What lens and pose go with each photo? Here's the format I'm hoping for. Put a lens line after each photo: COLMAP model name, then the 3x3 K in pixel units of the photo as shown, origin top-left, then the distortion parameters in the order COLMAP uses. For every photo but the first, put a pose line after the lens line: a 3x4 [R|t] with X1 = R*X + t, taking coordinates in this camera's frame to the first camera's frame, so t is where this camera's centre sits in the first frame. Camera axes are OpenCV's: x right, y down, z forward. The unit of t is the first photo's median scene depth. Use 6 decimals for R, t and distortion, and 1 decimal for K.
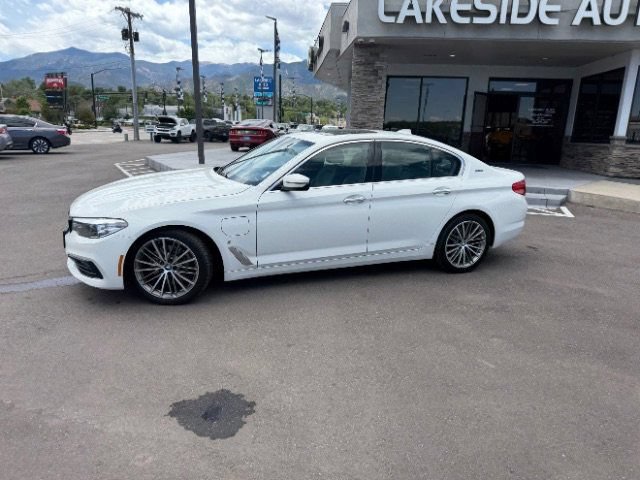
lens RADIAL K [[452.6, 0, 321.1], [0, 452.6, 240.5], [0, 0, 1]] dist [0.030956, -0.037182]
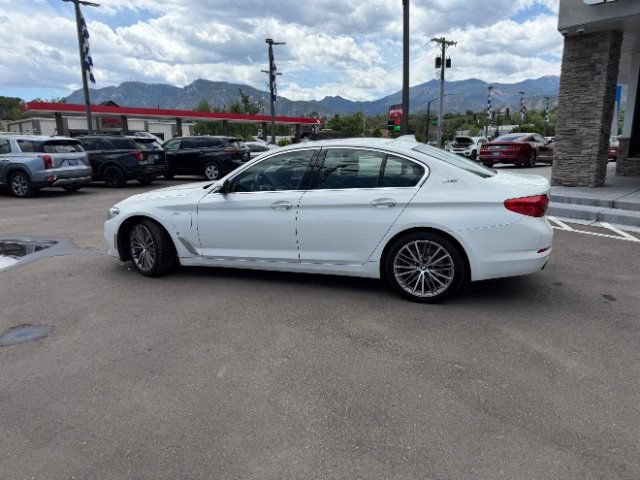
lens RADIAL K [[452.6, 0, 317.8], [0, 452.6, 242.1], [0, 0, 1]] dist [0.030956, -0.037182]
pose [[0.754634, 0.097613, -0.648845, 0.349309], [-0.123843, 0.992288, 0.005246, -0.010104], [0.644353, 0.076396, 0.760902, 0.117613]]
